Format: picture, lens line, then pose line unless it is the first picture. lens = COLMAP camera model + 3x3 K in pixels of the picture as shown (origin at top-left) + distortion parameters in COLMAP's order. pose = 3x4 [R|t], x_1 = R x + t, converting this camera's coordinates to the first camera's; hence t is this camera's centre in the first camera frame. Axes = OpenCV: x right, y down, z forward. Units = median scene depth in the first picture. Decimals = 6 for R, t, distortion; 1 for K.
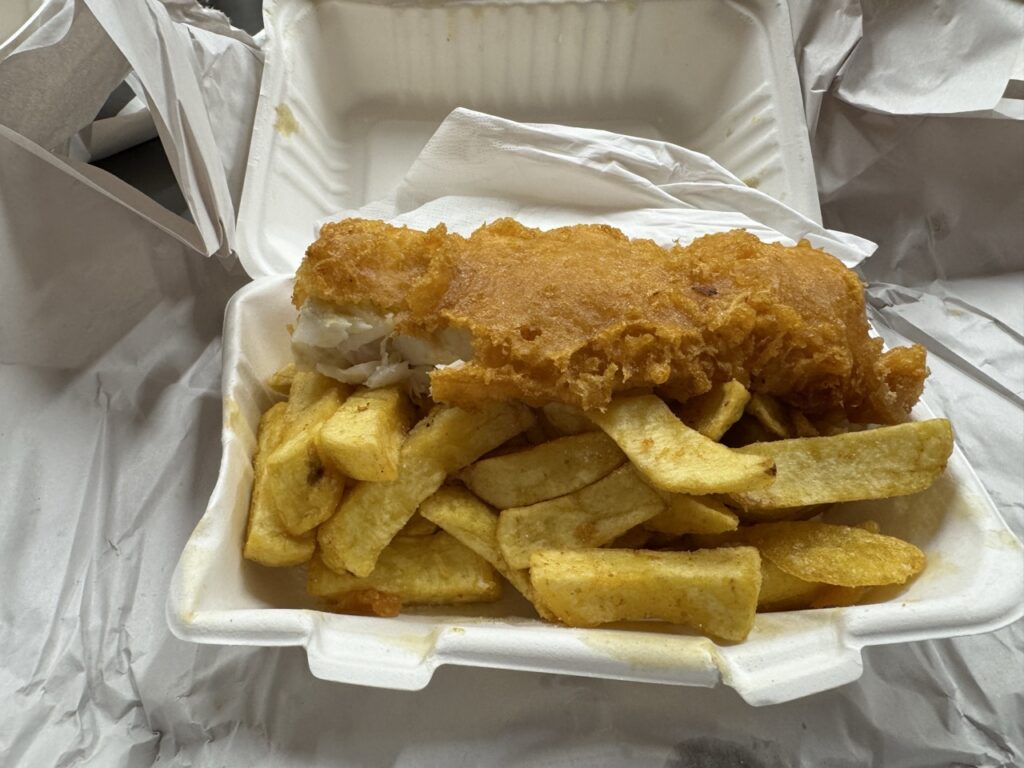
lens RADIAL K [[715.5, 0, 512.0], [0, 715.5, 384.0], [0, 0, 1]] dist [-0.001541, -0.000103]
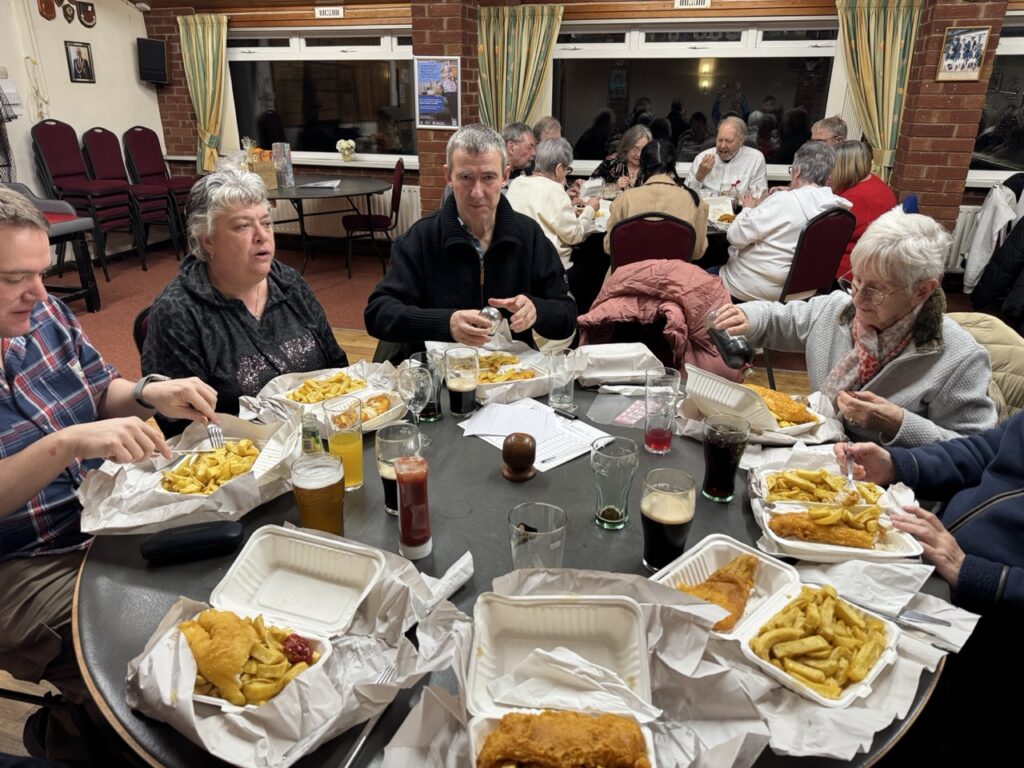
lens RADIAL K [[826.5, 0, 512.0], [0, 826.5, 384.0], [0, 0, 1]] dist [0.131974, -0.234106]
pose [[0.995685, 0.000992, -0.092795, 0.167236], [-0.027249, 0.958990, -0.282127, -0.495224], [0.088710, 0.283438, 0.954879, -2.965221]]
